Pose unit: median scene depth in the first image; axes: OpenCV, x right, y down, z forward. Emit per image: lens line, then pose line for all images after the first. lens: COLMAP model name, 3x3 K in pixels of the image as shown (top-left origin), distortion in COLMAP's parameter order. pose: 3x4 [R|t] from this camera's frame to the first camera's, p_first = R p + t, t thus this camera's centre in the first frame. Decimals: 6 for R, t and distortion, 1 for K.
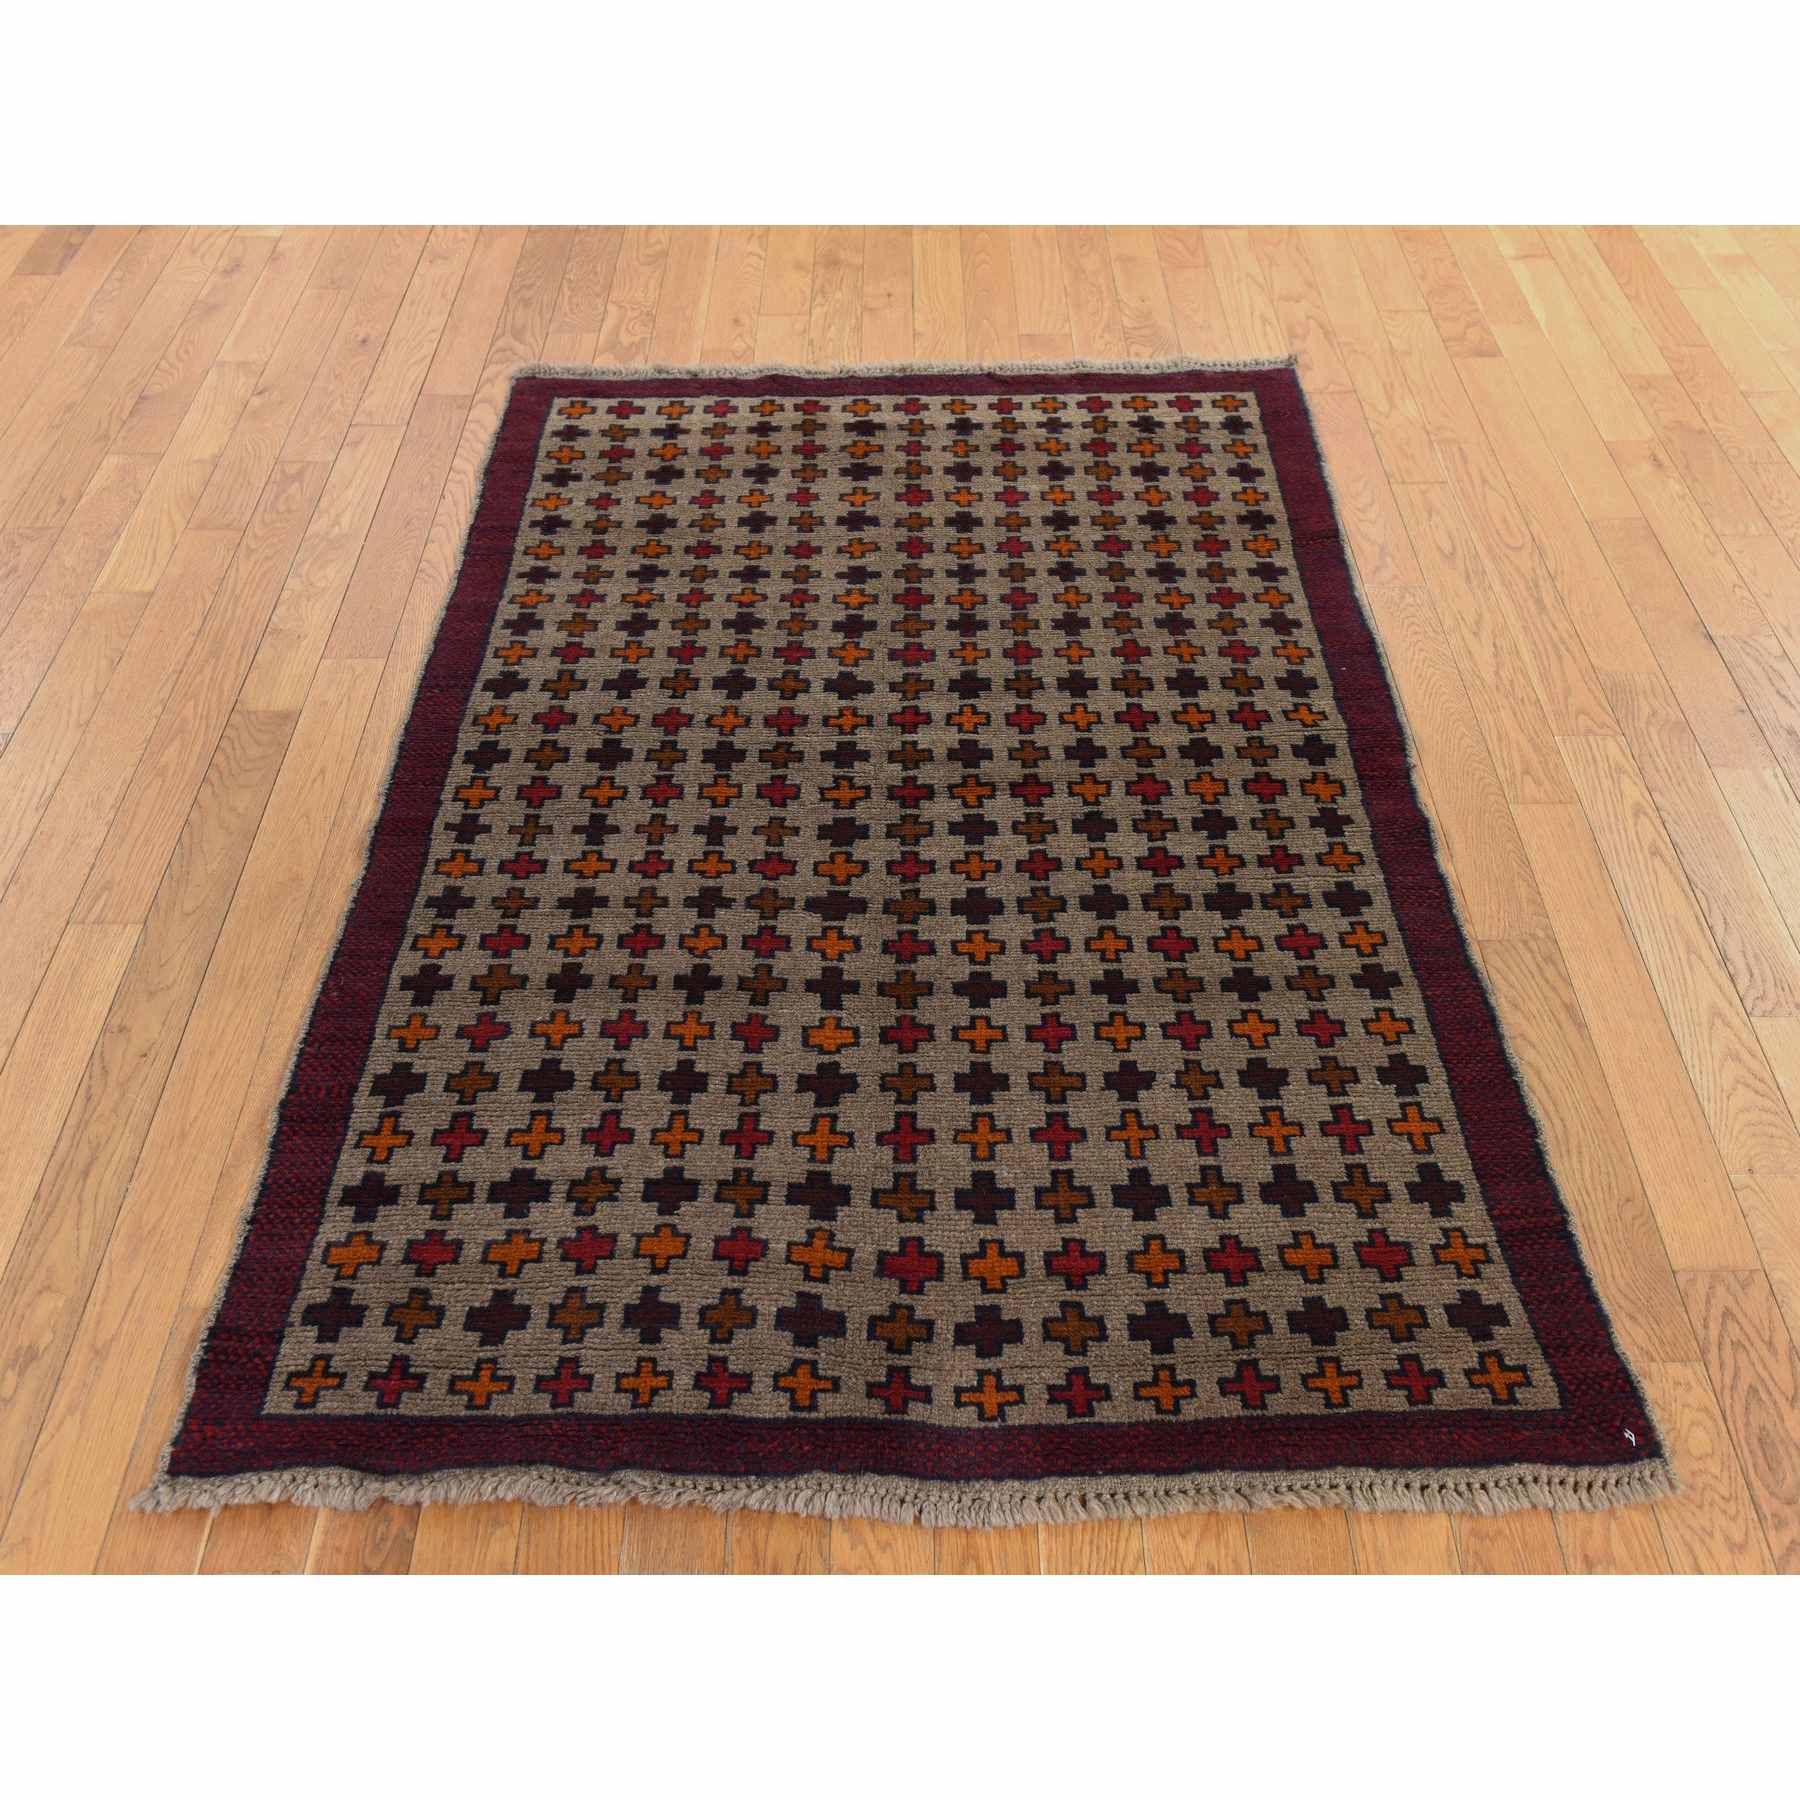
lens RADIAL K [[2263.6, 0, 868.9], [0, 2263.6, 900.2], [0, 0, 1]] dist [-0.040817, -0.013793]
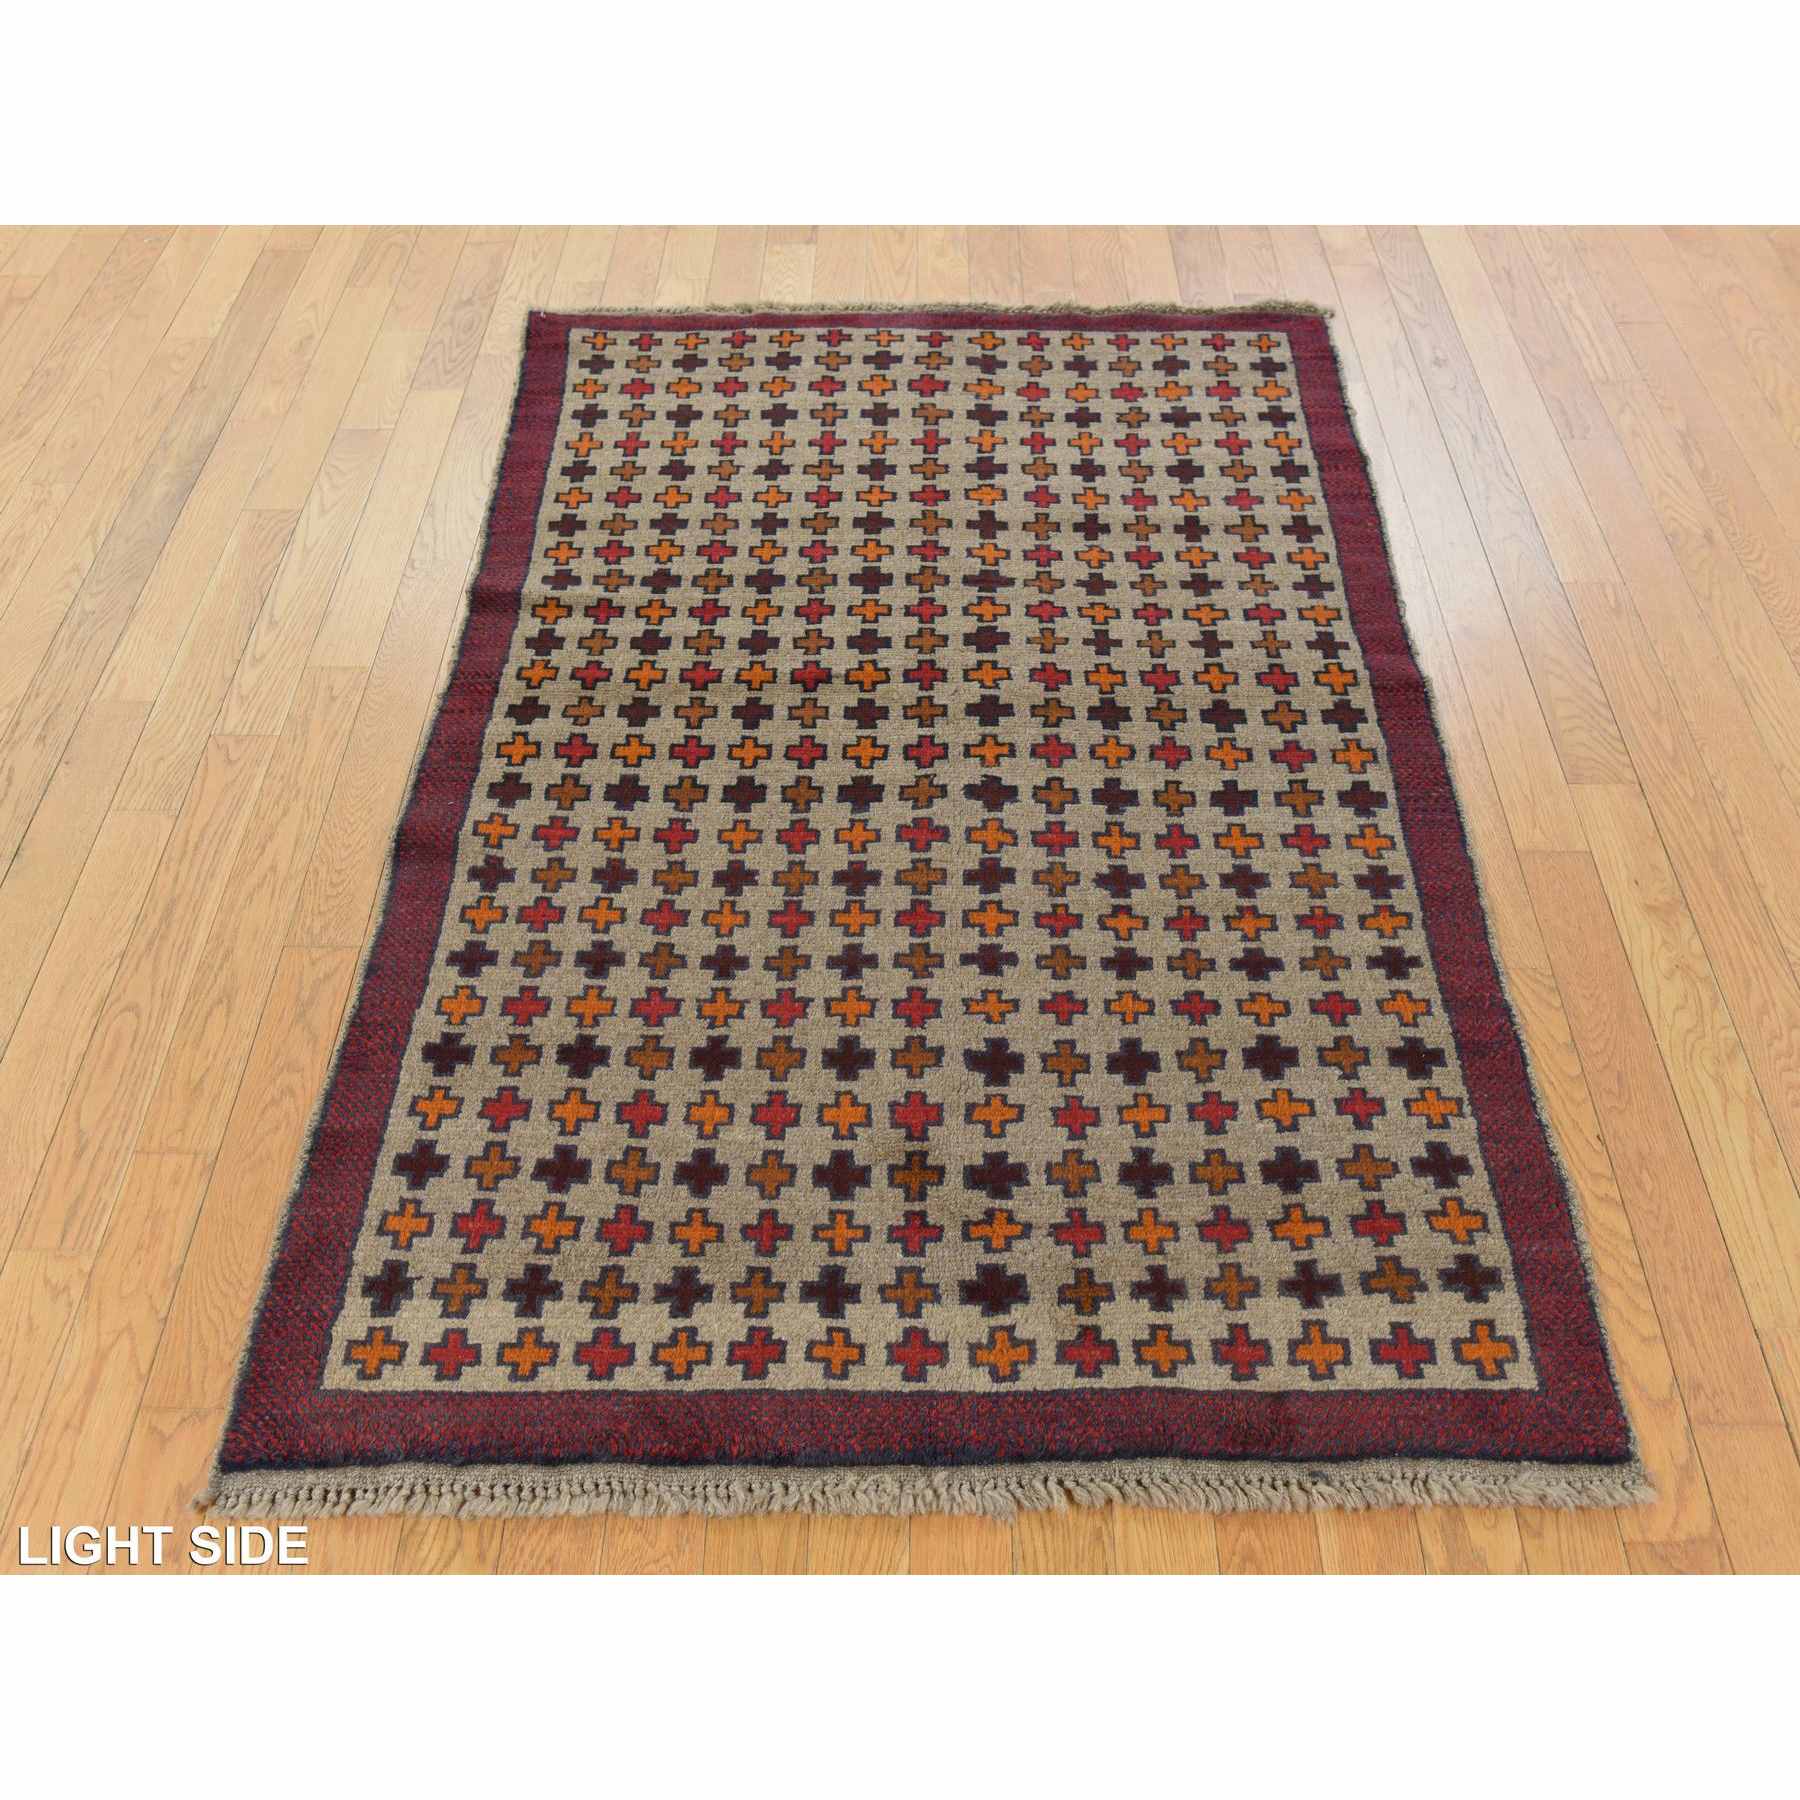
lens RADIAL K [[1839.4, 0, 900.0], [0, 1839.4, 900.0], [0, 0, 1]] dist [-0.055568, 0.004987]
pose [[-0.999945, 0.006230, 0.008414, 0.022763], [0.008914, 0.085179, 0.996326, -0.859359], [0.005491, 0.996346, -0.085230, 1.130169]]
